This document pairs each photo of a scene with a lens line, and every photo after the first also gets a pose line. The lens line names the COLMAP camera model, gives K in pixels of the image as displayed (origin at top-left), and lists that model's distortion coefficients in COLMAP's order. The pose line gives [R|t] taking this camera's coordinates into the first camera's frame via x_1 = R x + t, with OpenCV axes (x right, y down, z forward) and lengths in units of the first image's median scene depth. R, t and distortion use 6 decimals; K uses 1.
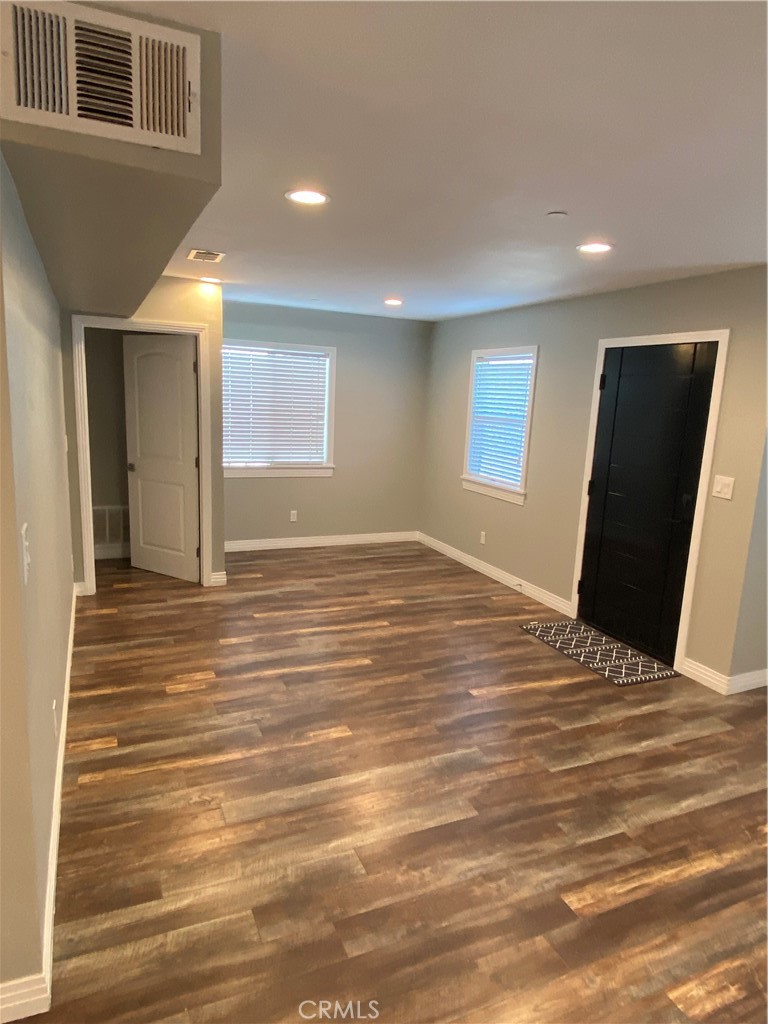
lens RADIAL K [[636.4, 0, 384.0], [0, 636.4, 512.0], [0, 0, 1]] dist [0.060884, -0.050169]
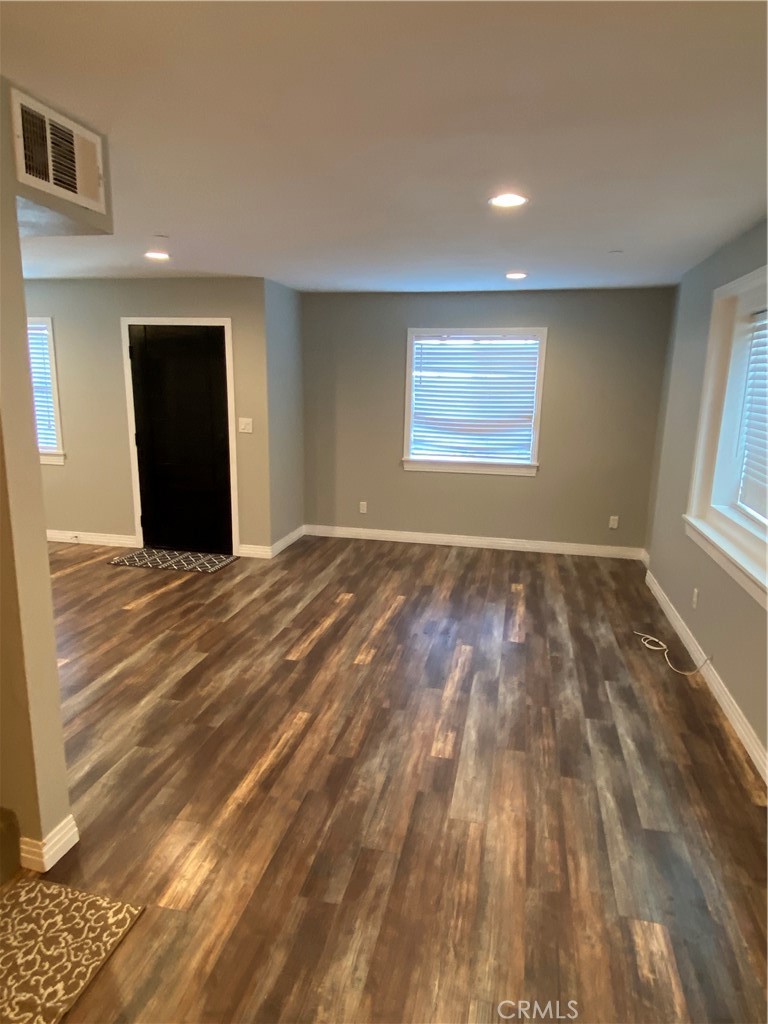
lens RADIAL K [[636.4, 0, 384.0], [0, 636.4, 512.0], [0, 0, 1]] dist [0.060884, -0.050169]
pose [[0.598830, -0.203750, 0.774524, -0.464292], [0.160853, 0.977988, 0.132910, 0.014019], [-0.784556, 0.044994, 0.618423, -0.162159]]
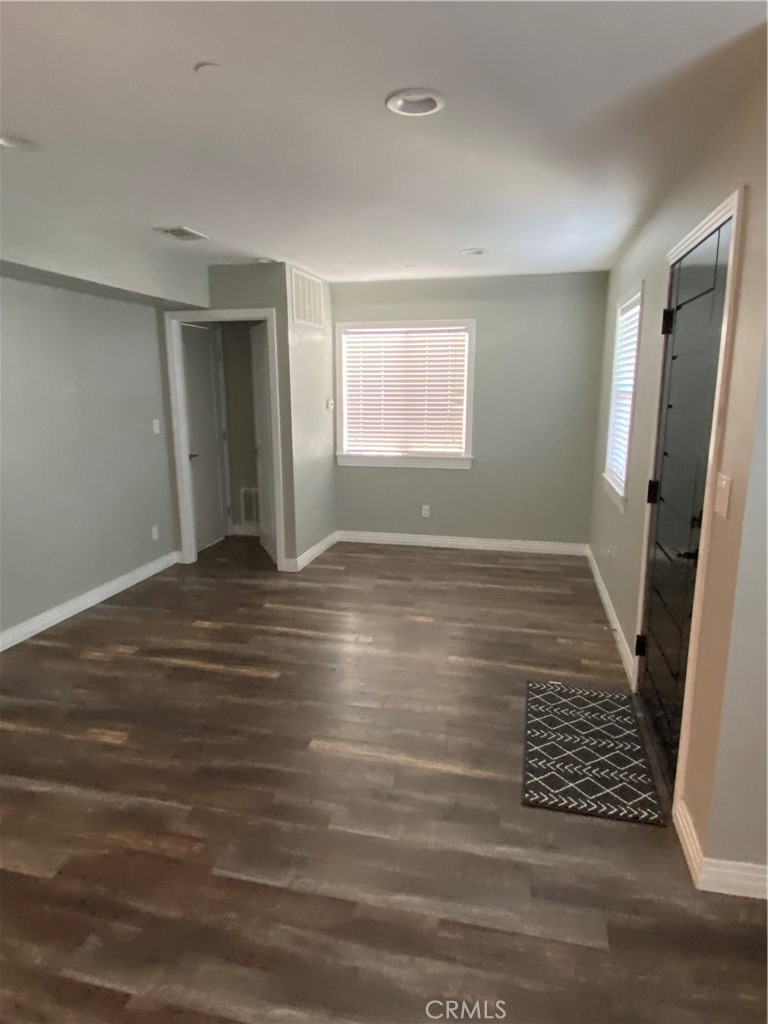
lens RADIAL K [[636.4, 0, 384.0], [0, 636.4, 512.0], [0, 0, 1]] dist [0.060884, -0.050169]
pose [[0.789136, 0.073412, -0.609816, 0.618818], [-0.074398, 0.996946, 0.023742, -0.016897], [0.609697, 0.026633, 0.792187, 0.412712]]
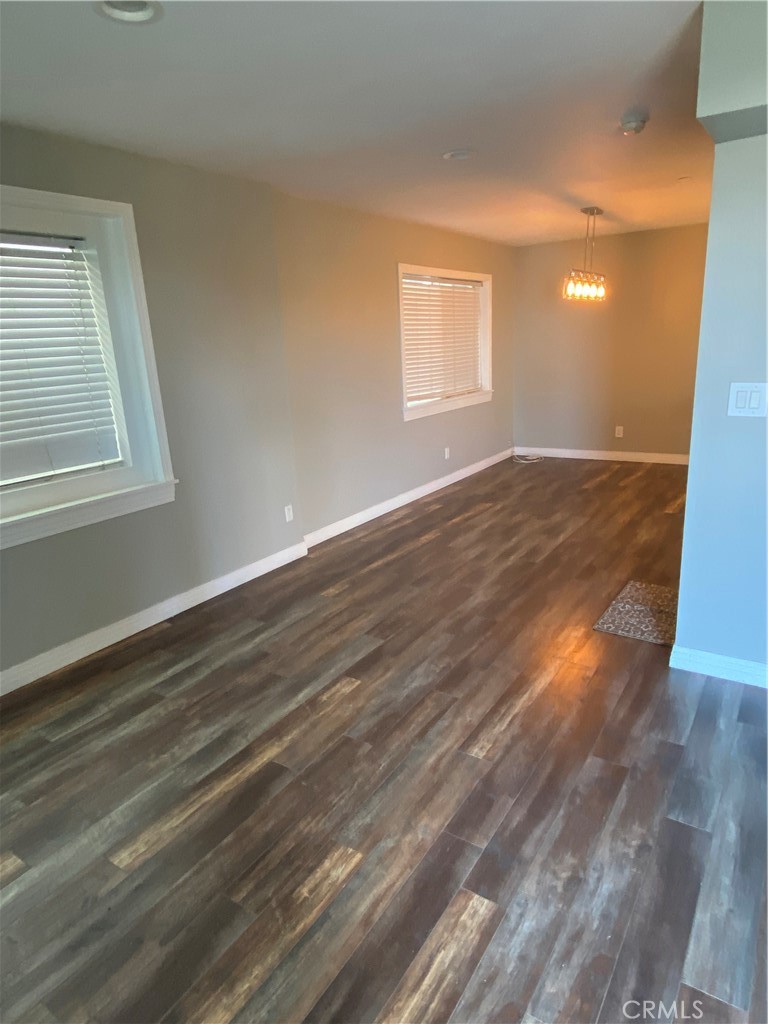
lens RADIAL K [[636.4, 0, 384.0], [0, 636.4, 512.0], [0, 0, 1]] dist [0.060884, -0.050169]
pose [[-0.842420, 0.130060, -0.522889, 0.425741], [-0.099762, 0.916005, 0.388565, -0.085017], [0.529506, 0.379500, -0.758686, 0.771926]]
